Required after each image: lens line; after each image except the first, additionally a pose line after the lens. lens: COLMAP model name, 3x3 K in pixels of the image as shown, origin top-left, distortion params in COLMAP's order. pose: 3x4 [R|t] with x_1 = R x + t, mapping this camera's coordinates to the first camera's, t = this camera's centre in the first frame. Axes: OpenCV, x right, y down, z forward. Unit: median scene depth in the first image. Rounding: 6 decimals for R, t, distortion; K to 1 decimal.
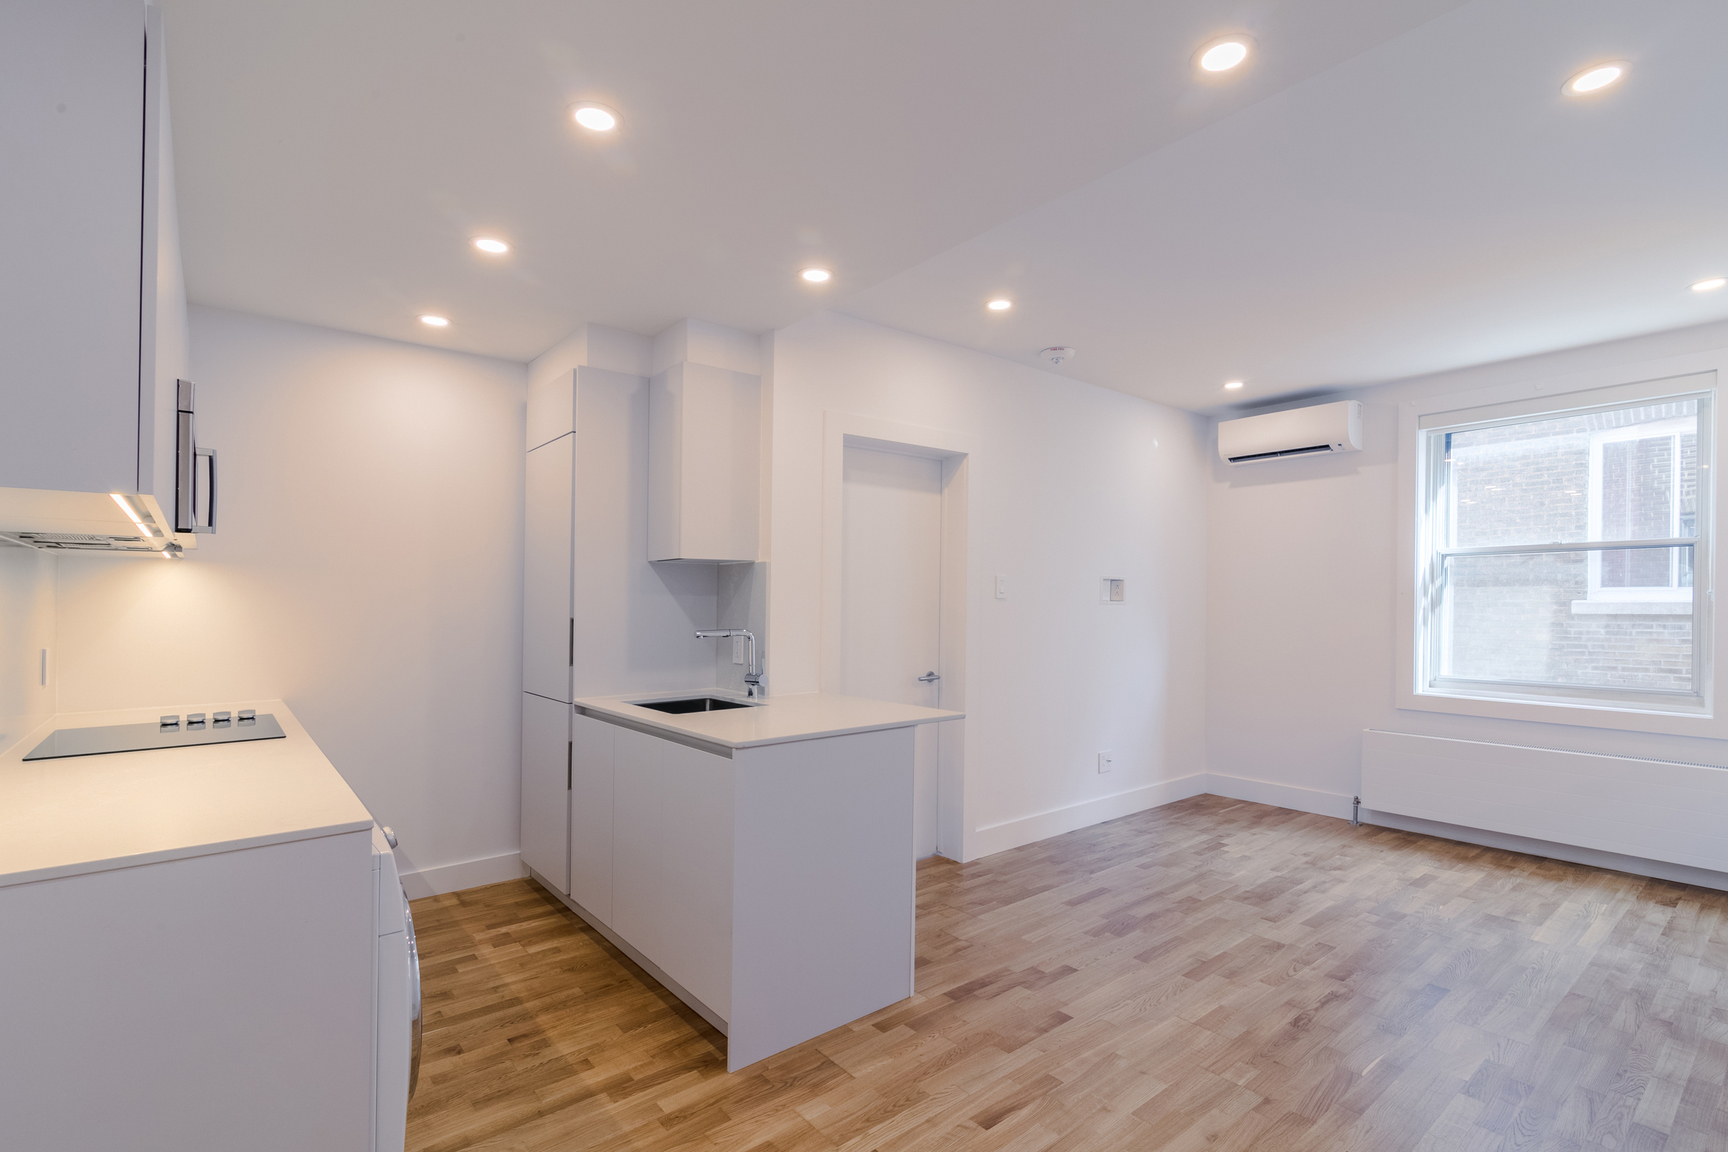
lens RADIAL K [[794.9, 0, 863.5], [0, 794.9, 640.0], [0, 0, 1]] dist [-0.002745, -0.000076]
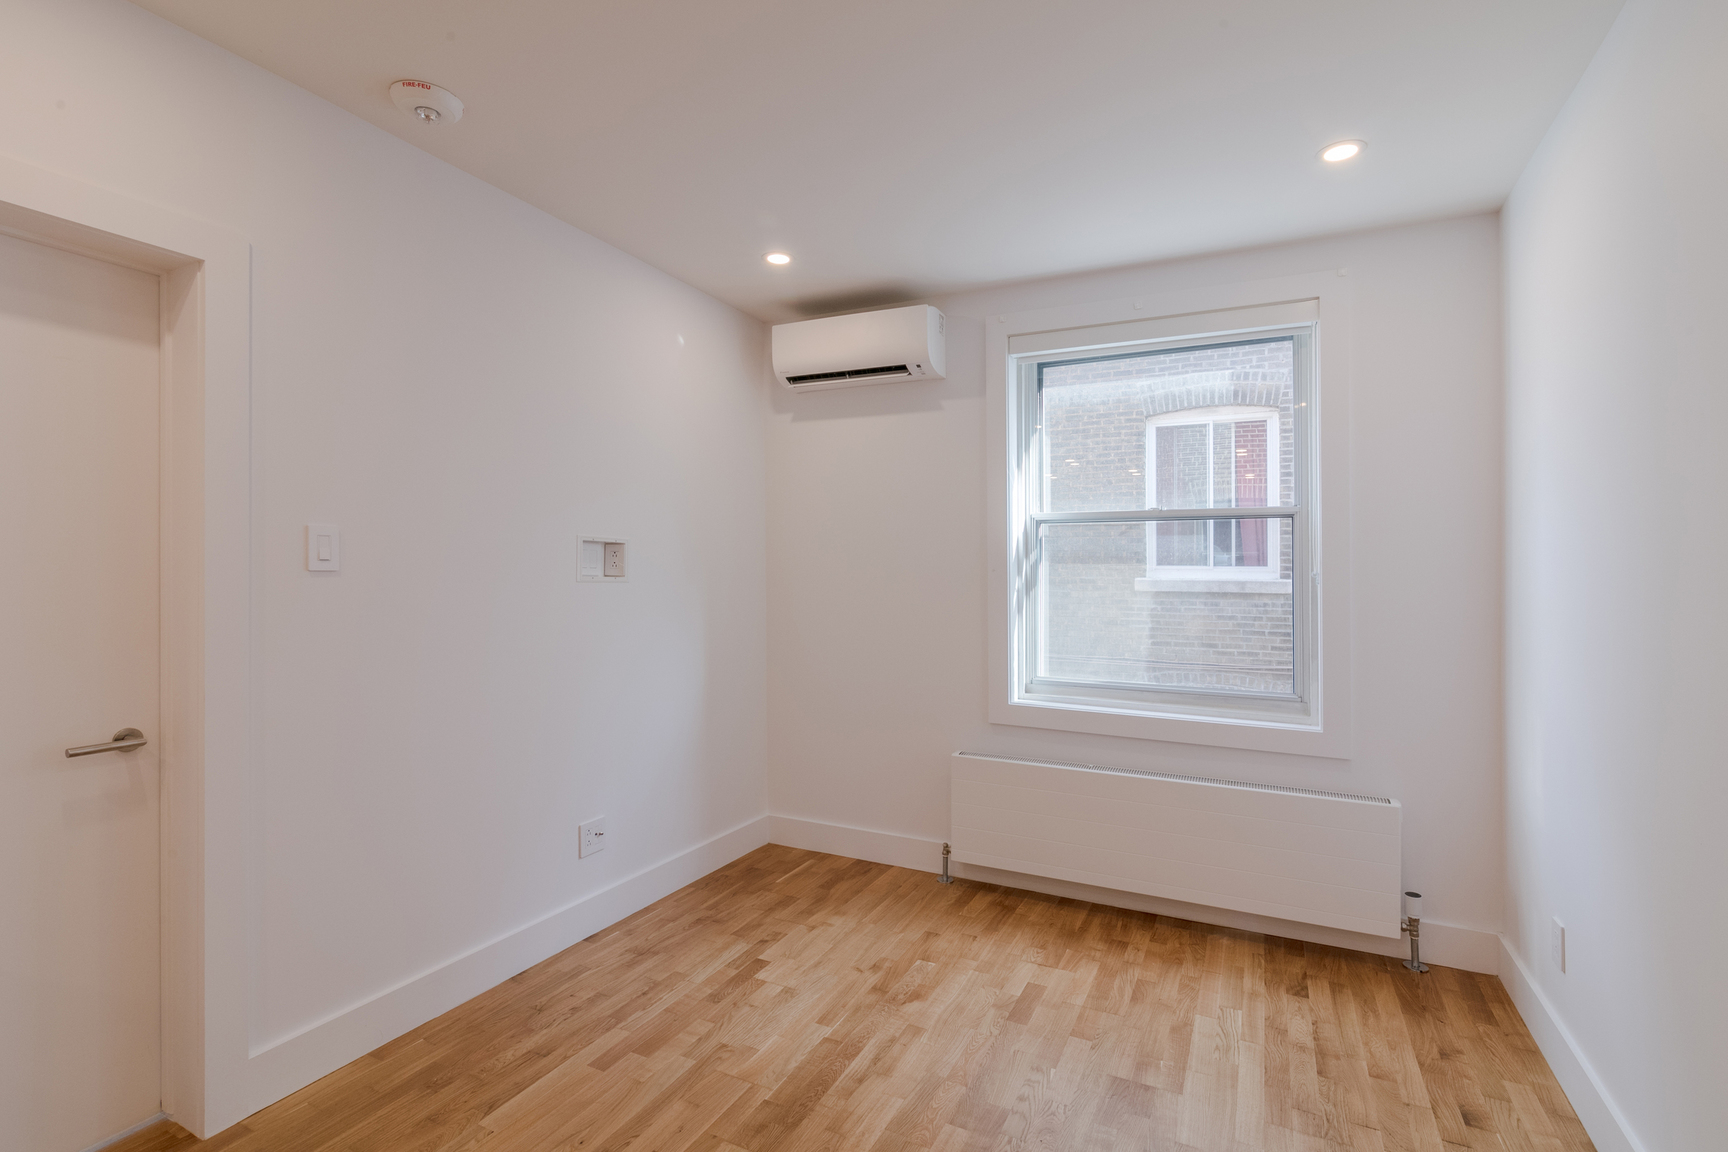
lens RADIAL K [[794.9, 0, 868.1], [0, 794.9, 572.9], [0, 0, 1]] dist [-0.002745, -0.000076]
pose [[0.906744, 0.010727, 0.421544, 0.339749], [0.008691, 0.998989, -0.044114, -0.032097], [-0.421591, 0.043663, 0.905734, 0.493915]]
